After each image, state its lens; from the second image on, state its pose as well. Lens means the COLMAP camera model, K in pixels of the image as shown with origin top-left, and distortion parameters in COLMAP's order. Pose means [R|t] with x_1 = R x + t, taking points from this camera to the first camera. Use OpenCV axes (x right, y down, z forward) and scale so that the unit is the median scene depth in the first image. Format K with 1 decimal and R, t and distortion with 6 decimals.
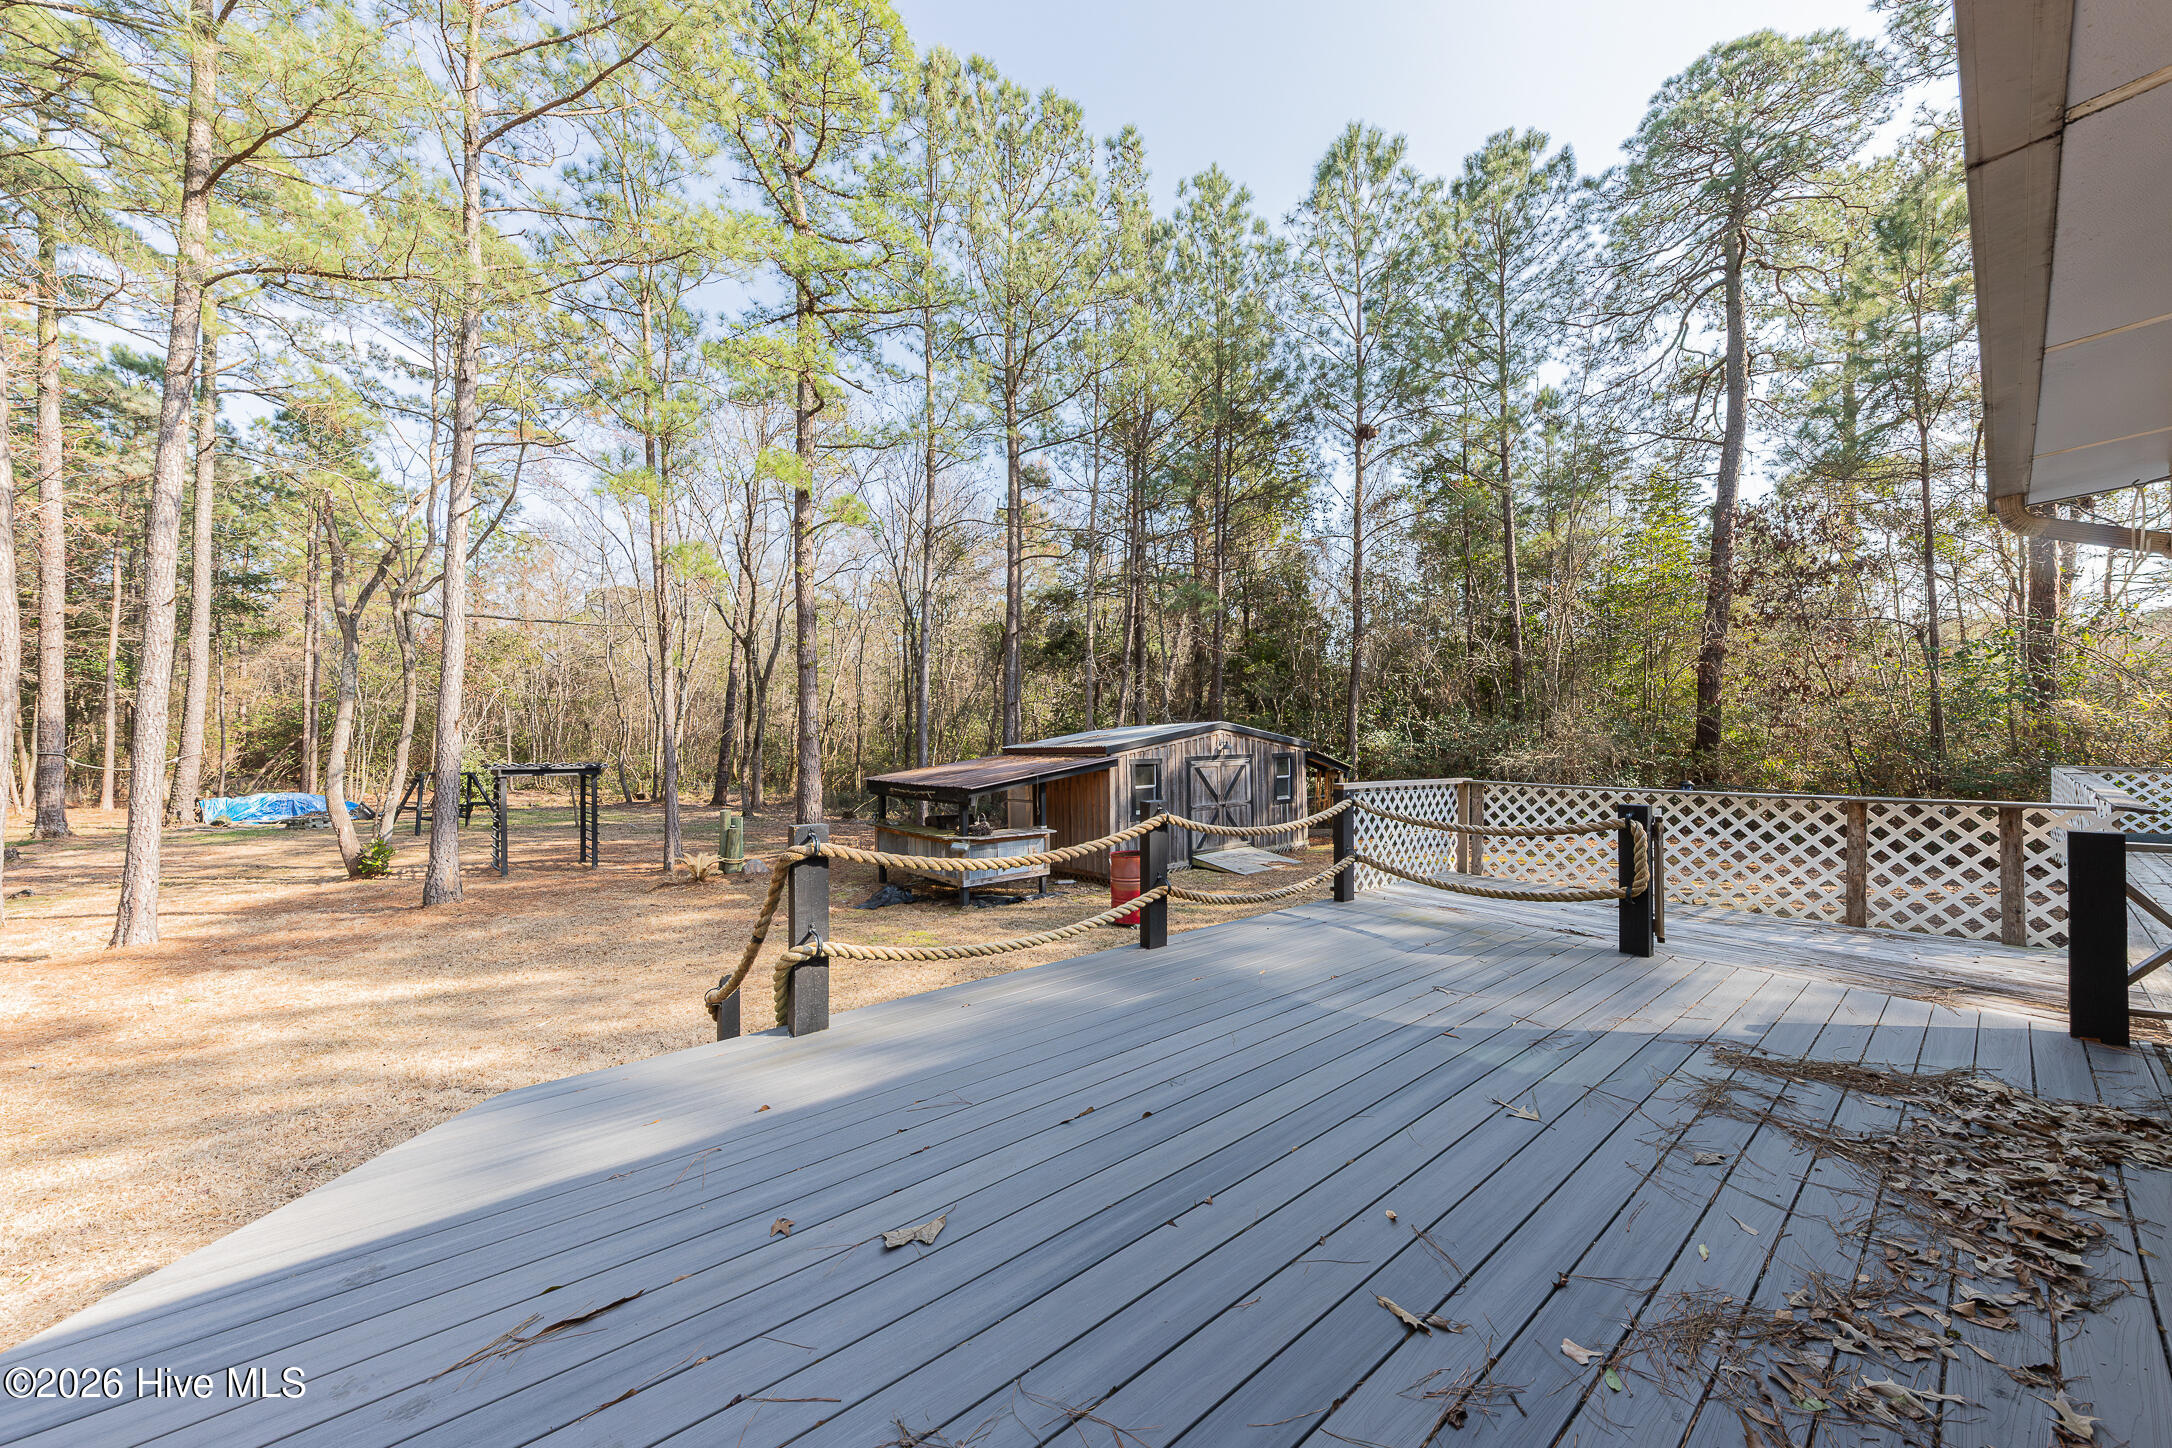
lens RADIAL K [[742.8, 0, 1075.3], [0, 742.8, 736.8], [0, 0, 1]] dist [0.011813, -0.003105]
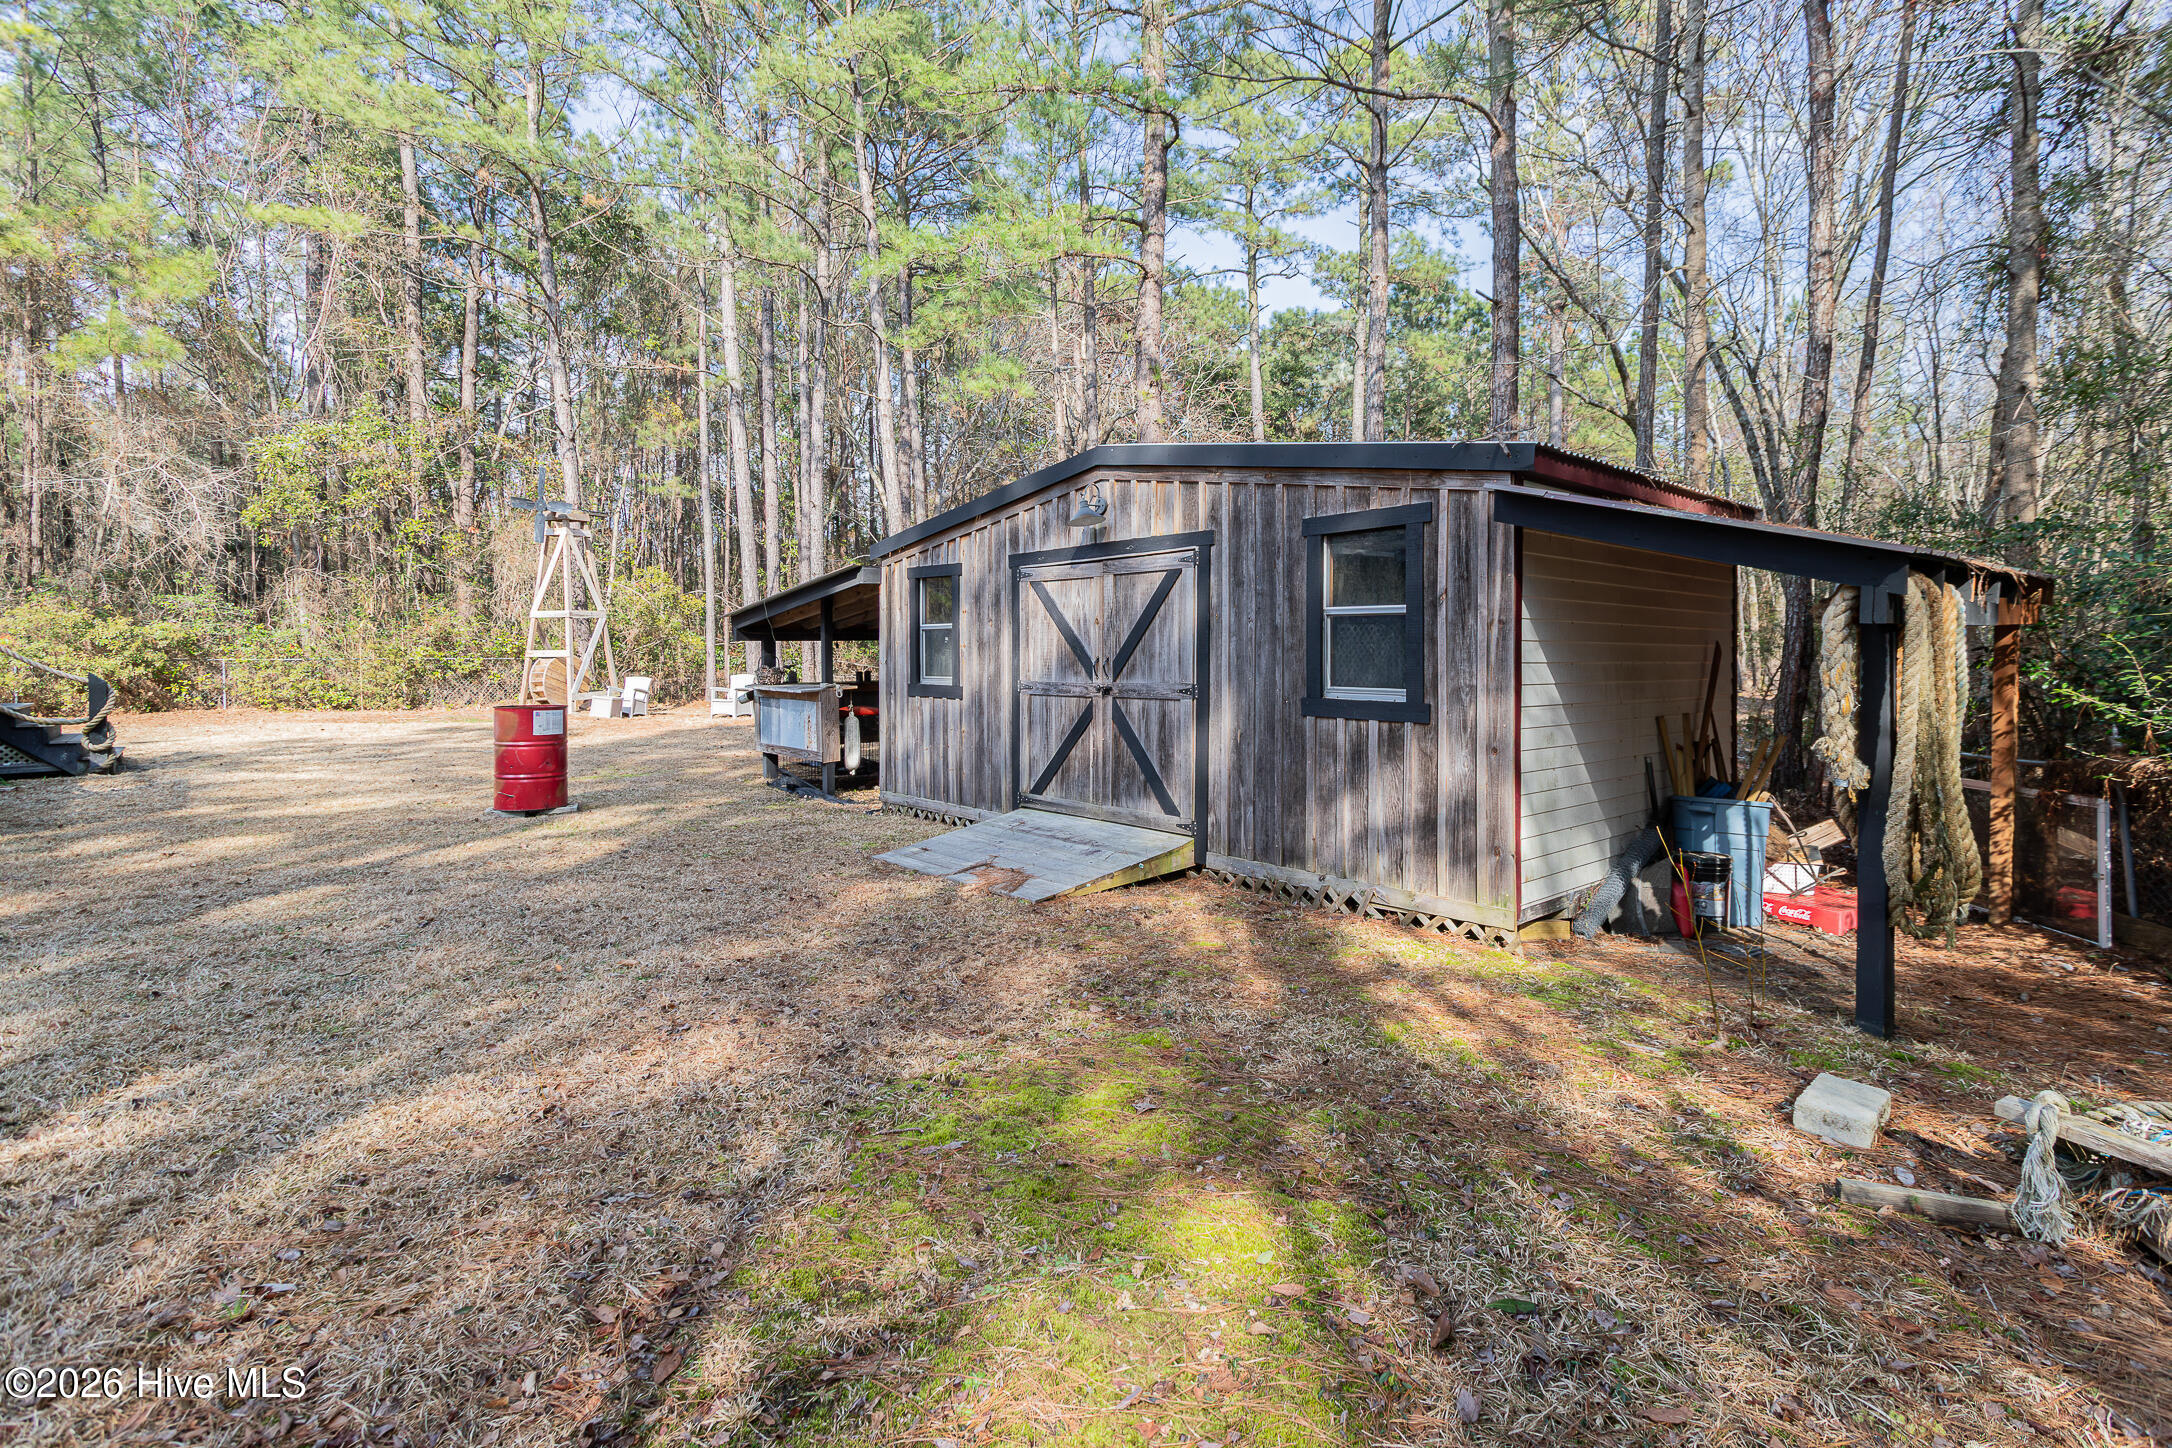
lens RADIAL K [[1037.7, 0, 1105.2], [0, 1037.7, 662.3], [0, 0, 1]] dist [-0.001184, -0.000265]
pose [[0.023151, 0.027047, -0.999366, 0.512725], [0.013783, 0.999530, 0.027371, 0.050934], [0.999637, -0.014408, 0.022767, 0.745497]]
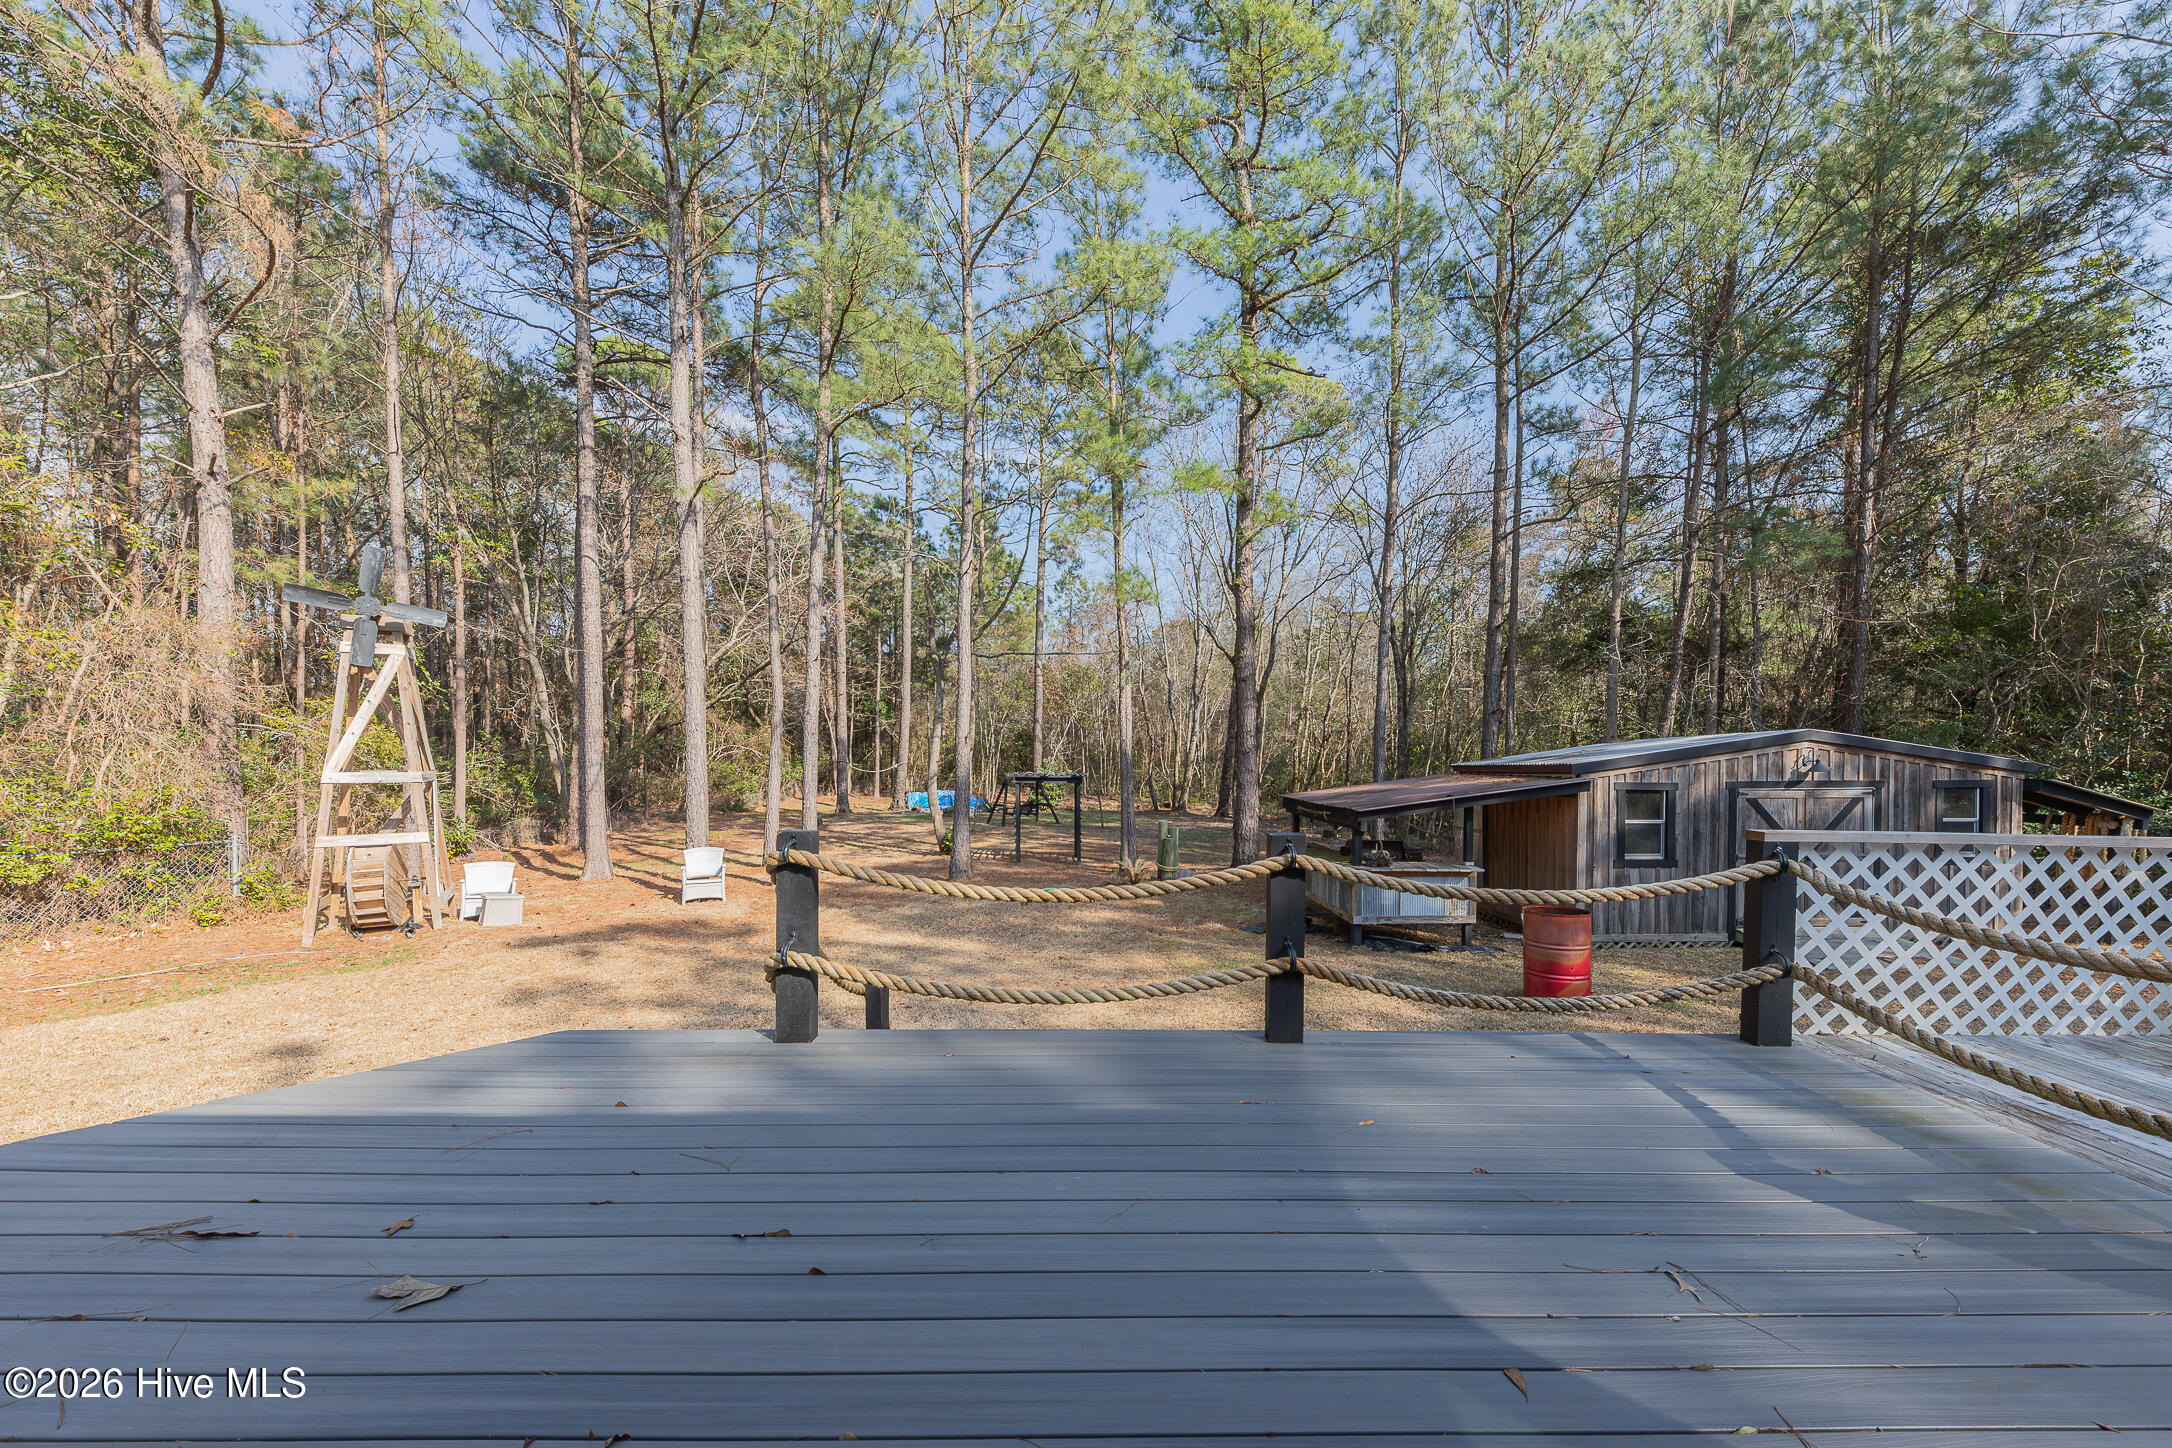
lens RADIAL K [[742.8, 0, 1101.4], [0, 742.8, 793.9], [0, 0, 1]] dist [0.011813, -0.003105]
pose [[0.787708, 0.037649, -0.614897, 0.085766], [-0.004549, 0.998459, 0.055307, 0.002192], [0.616032, -0.040768, 0.786666, 0.074750]]
